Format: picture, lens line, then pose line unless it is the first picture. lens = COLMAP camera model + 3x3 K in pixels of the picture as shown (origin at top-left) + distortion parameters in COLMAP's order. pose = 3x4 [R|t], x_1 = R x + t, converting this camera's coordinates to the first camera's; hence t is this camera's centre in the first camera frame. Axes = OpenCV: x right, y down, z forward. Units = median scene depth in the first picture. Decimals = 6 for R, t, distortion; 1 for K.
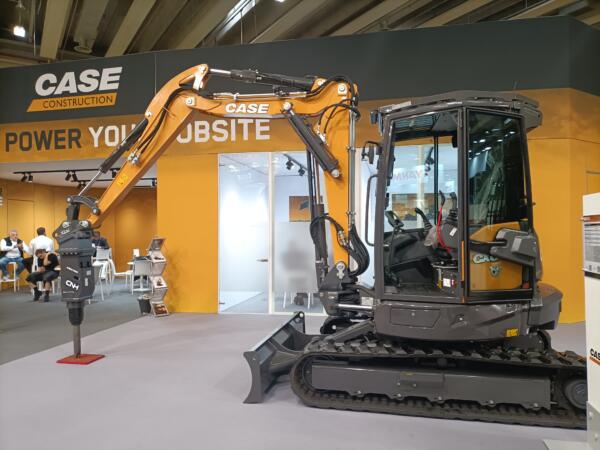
lens RADIAL K [[450.3, 0, 304.7], [0, 450.3, 230.4], [0, 0, 1]] dist [-0.015865, -0.056131]
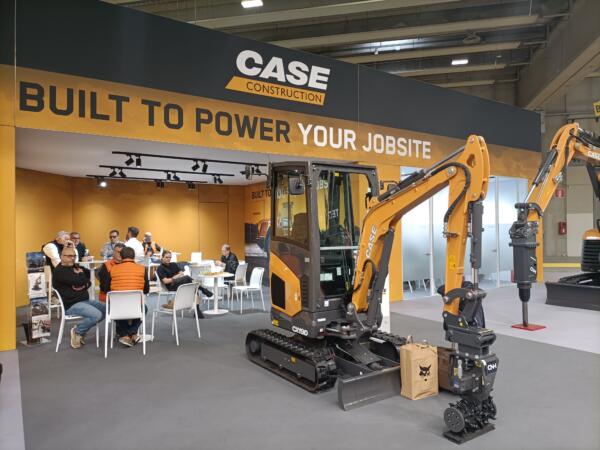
lens RADIAL K [[450.3, 0, 298.1], [0, 450.3, 226.2], [0, 0, 1]] dist [-0.015865, -0.056131]
pose [[0.719913, -0.002008, 0.694061, -1.141569], [0.002750, 0.999996, 0.000040, -0.009625], [-0.694059, 0.001880, 0.719916, 0.306061]]
